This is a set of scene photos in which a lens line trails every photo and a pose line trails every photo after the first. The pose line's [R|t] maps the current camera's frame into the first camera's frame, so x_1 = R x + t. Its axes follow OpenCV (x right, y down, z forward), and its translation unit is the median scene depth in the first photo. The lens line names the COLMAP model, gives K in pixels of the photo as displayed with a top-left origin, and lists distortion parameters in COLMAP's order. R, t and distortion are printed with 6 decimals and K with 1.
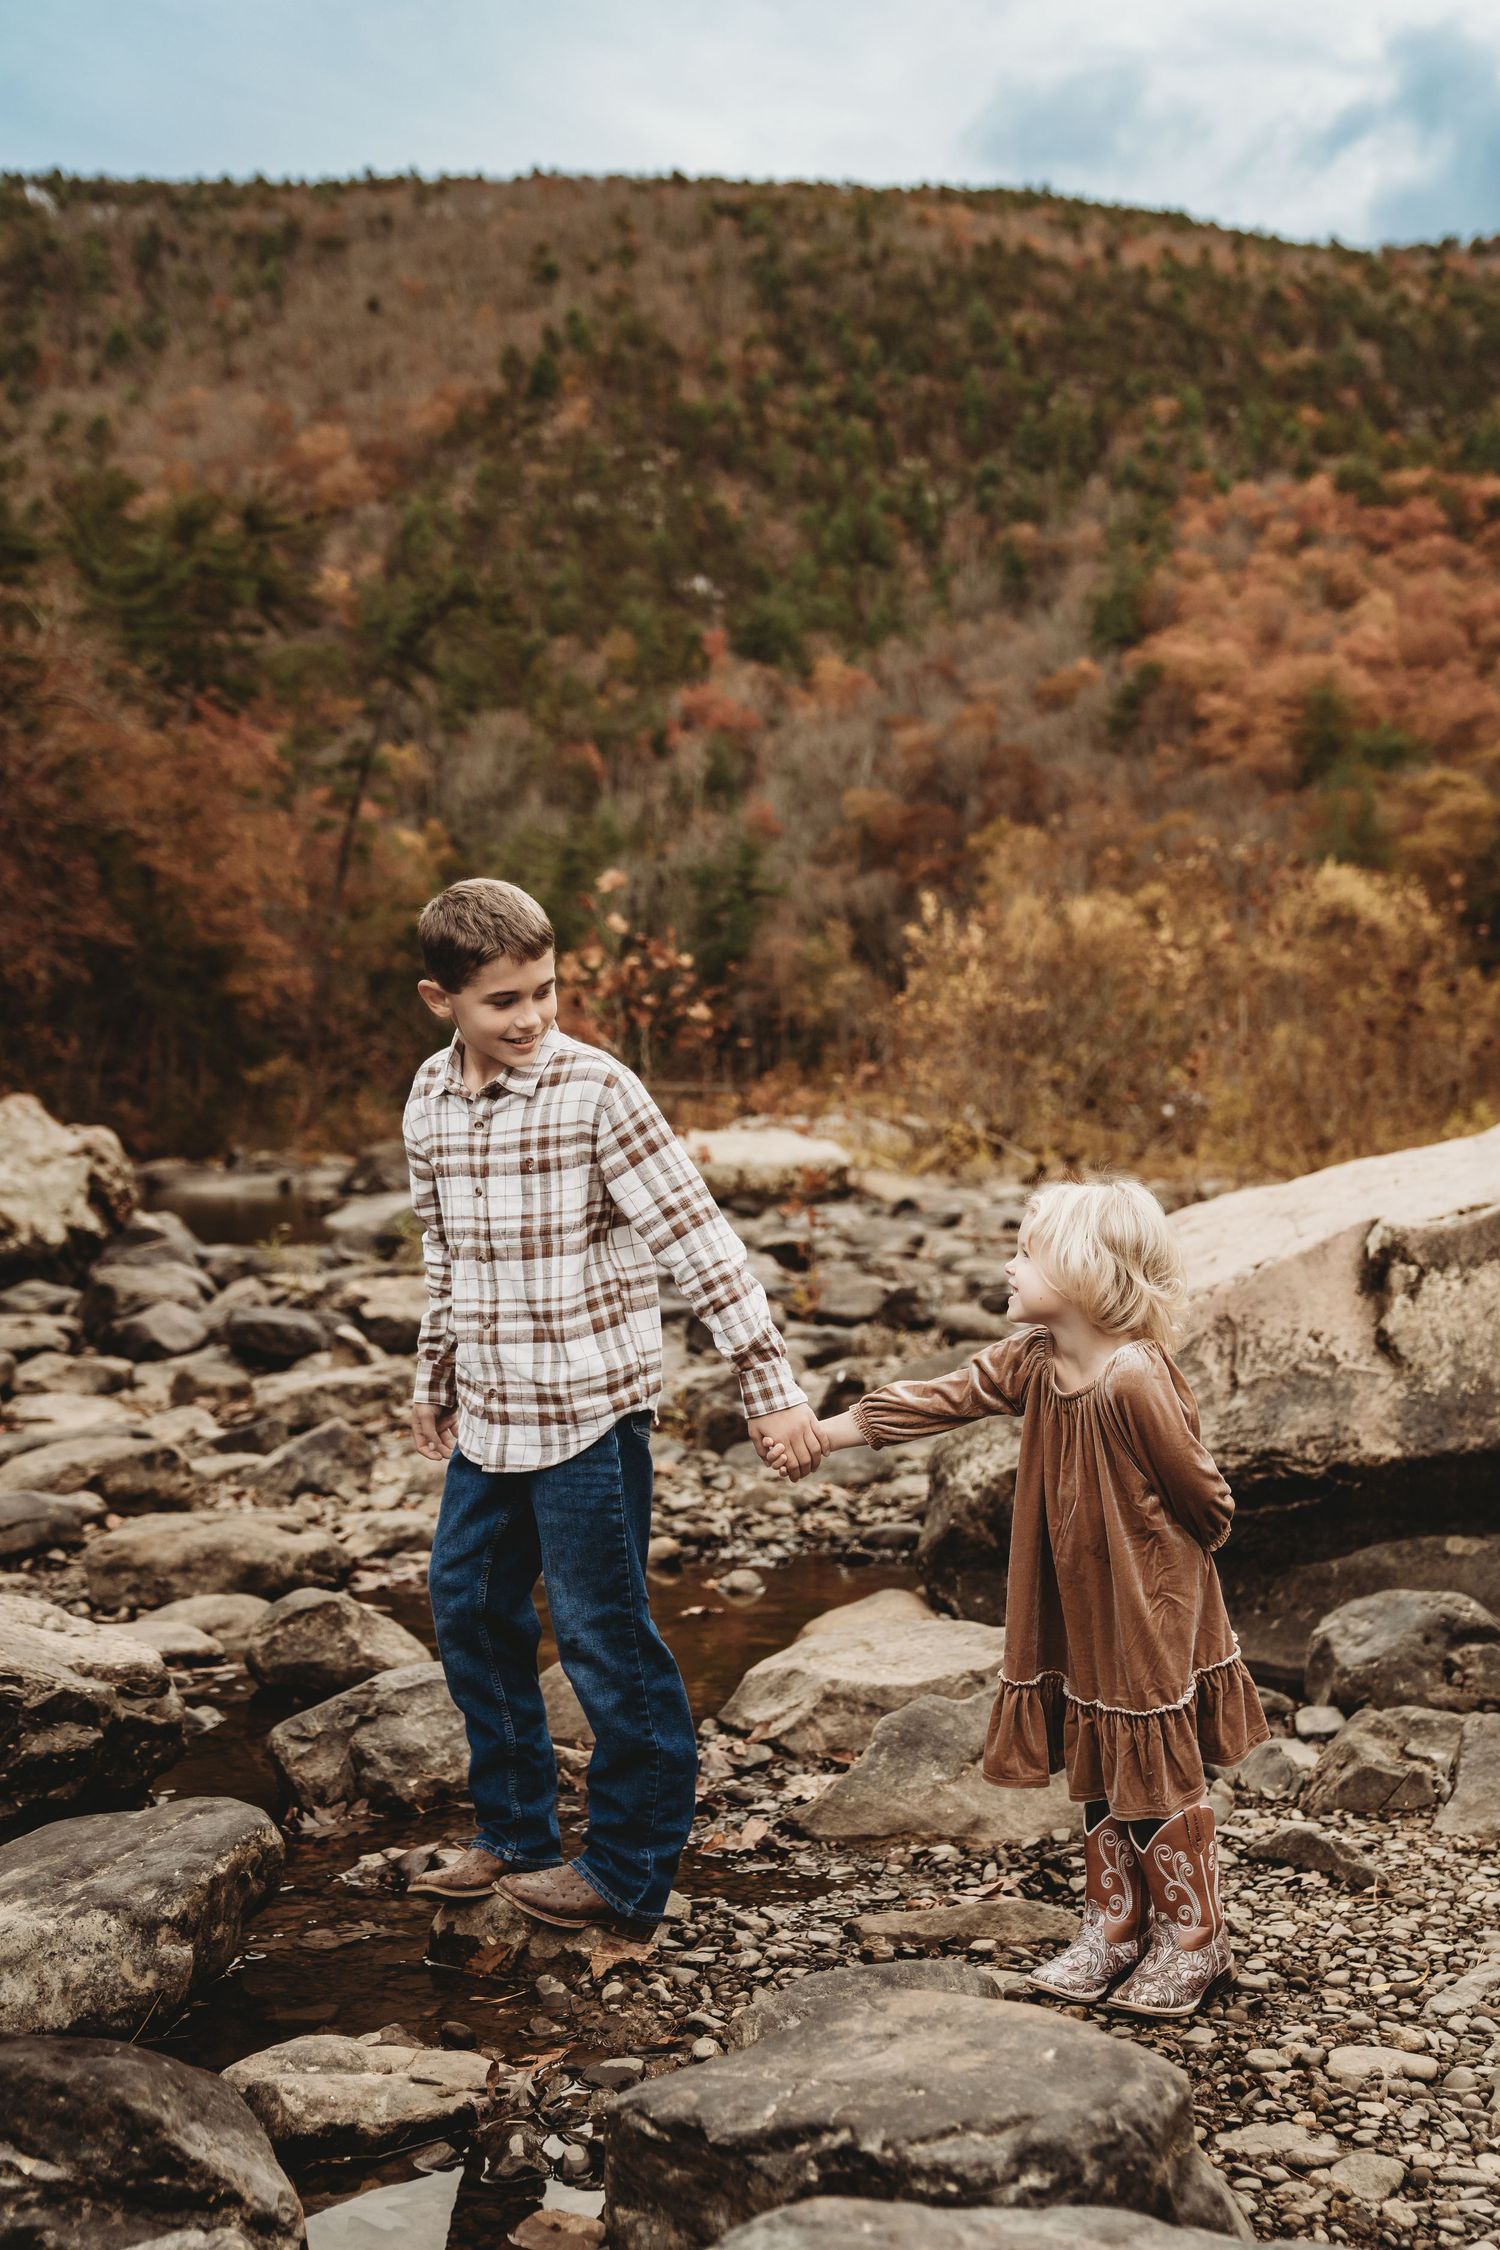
lens RADIAL K [[2649.1, 0, 750.0], [0, 2649.1, 1125.0], [0, 0, 1]] dist [0.002199, 0.557366]
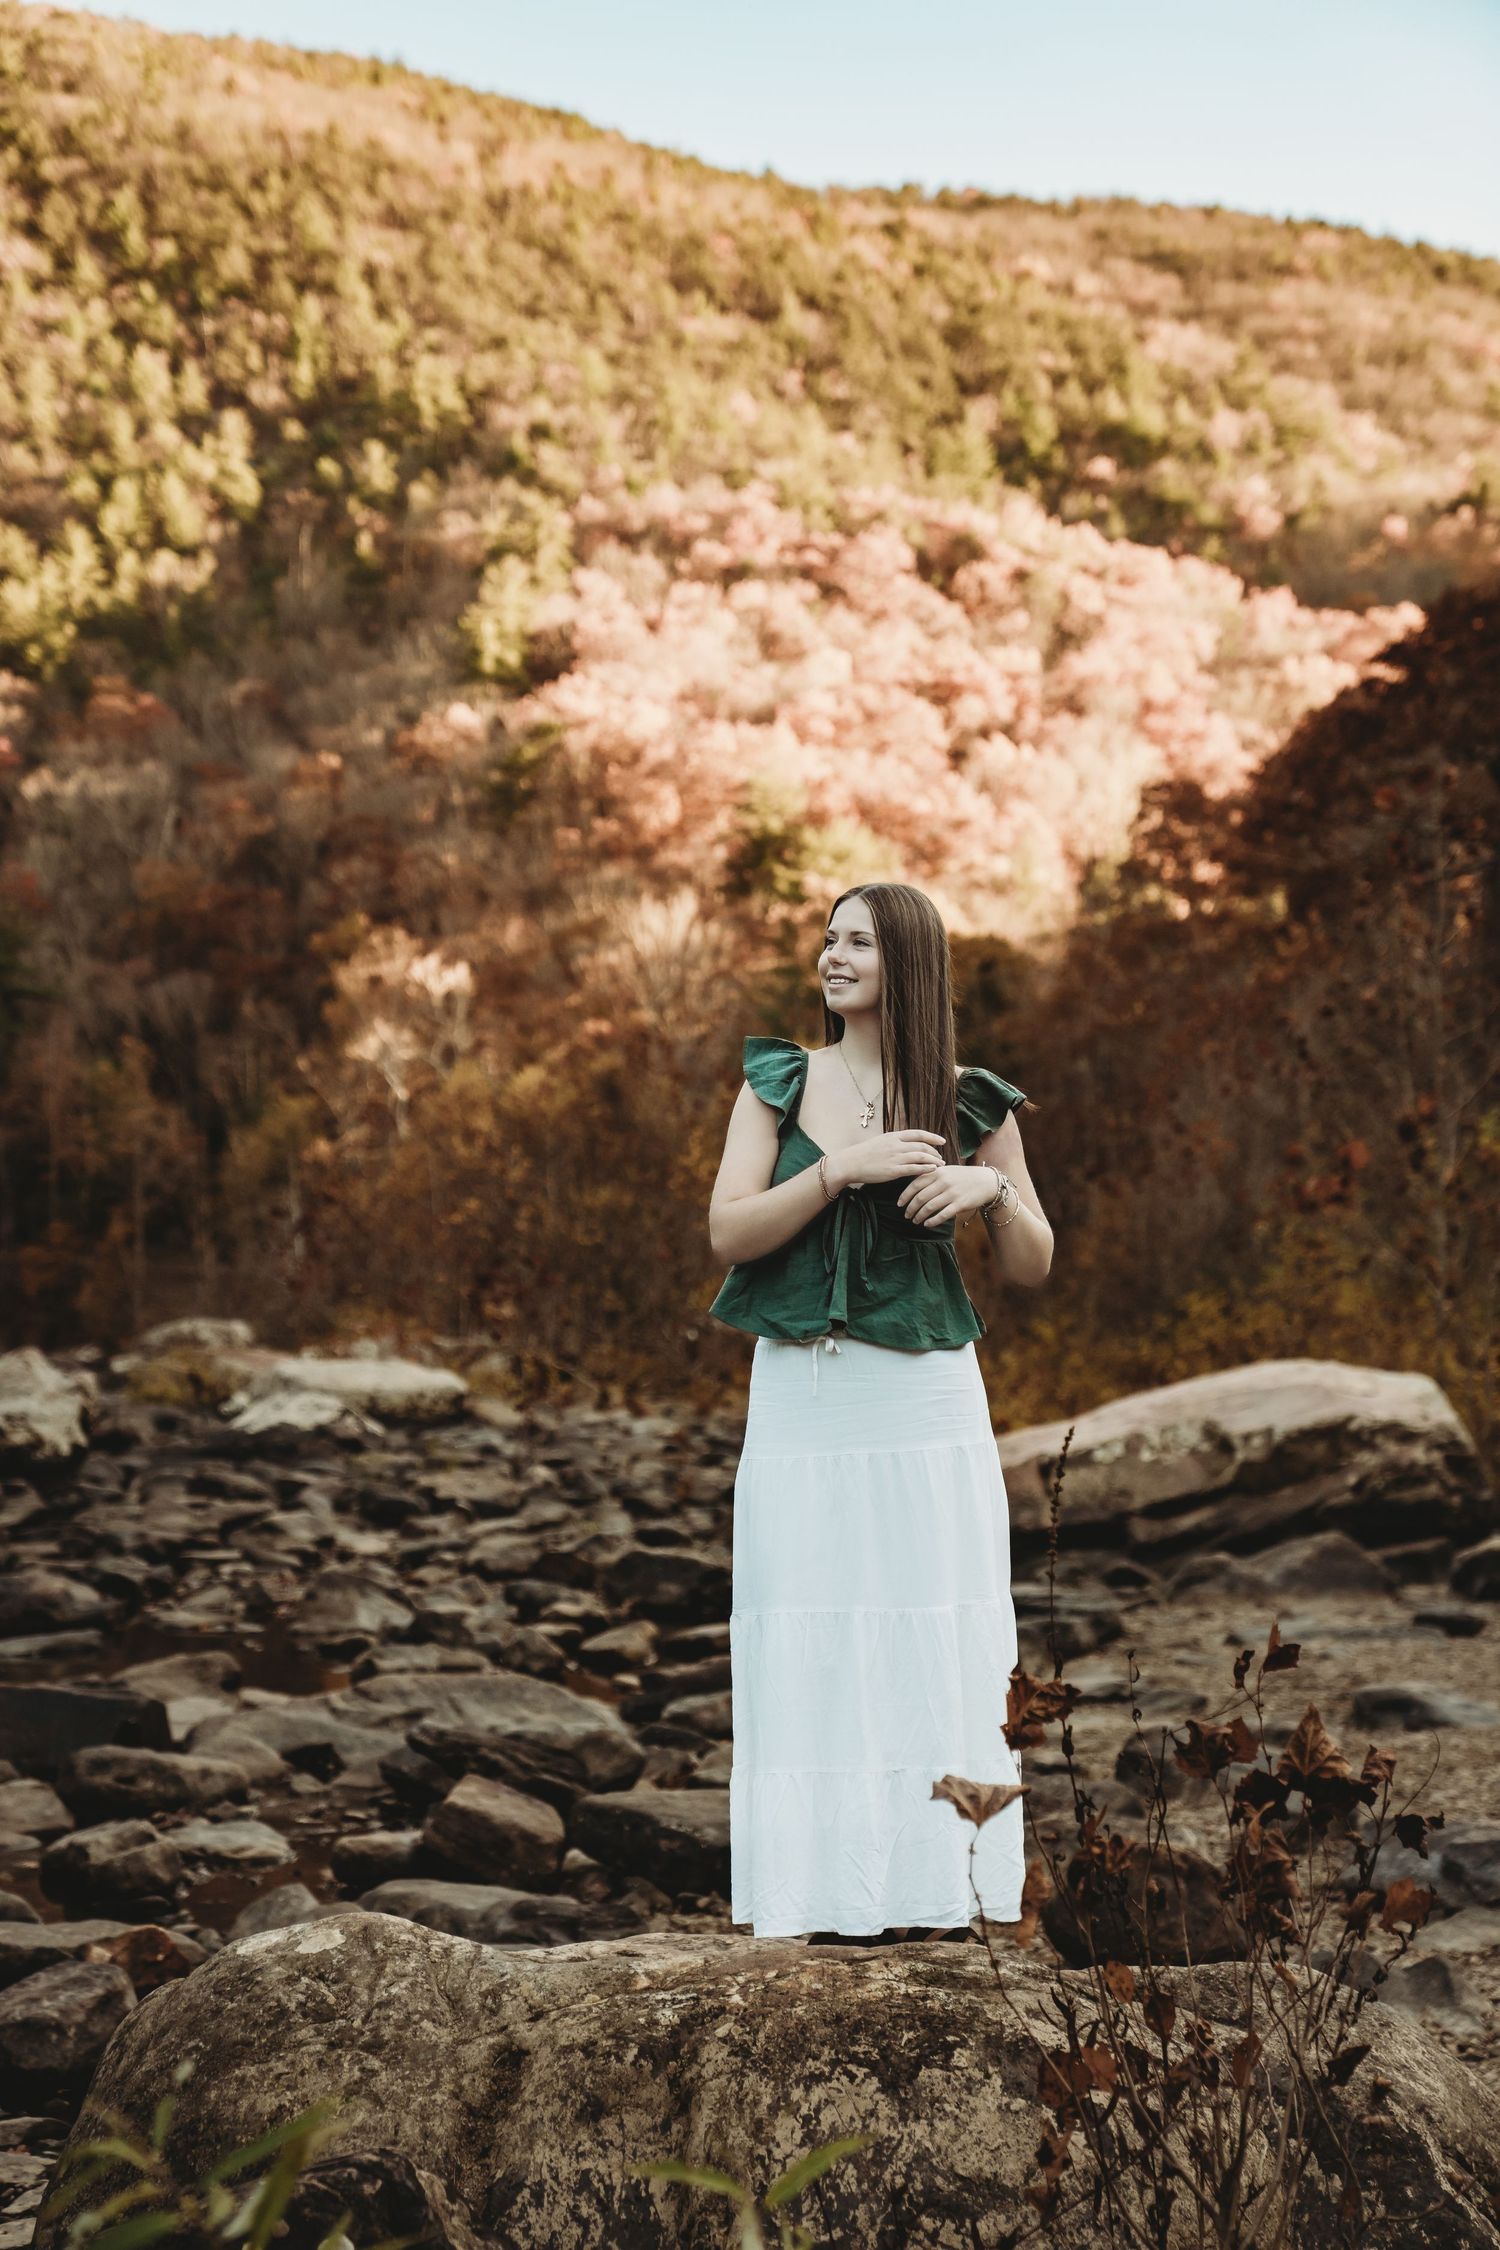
lens RADIAL K [[3887.1, 0, 750.0], [0, 3887.1, 1125.0], [0, 0, 1]] dist [0.021754, 0.088364]
pose [[0.974967, 0.029999, 0.220318, -0.035861], [-0.020221, 0.998713, -0.046503, -0.004049], [-0.221430, 0.040884, 0.974319, -0.108009]]
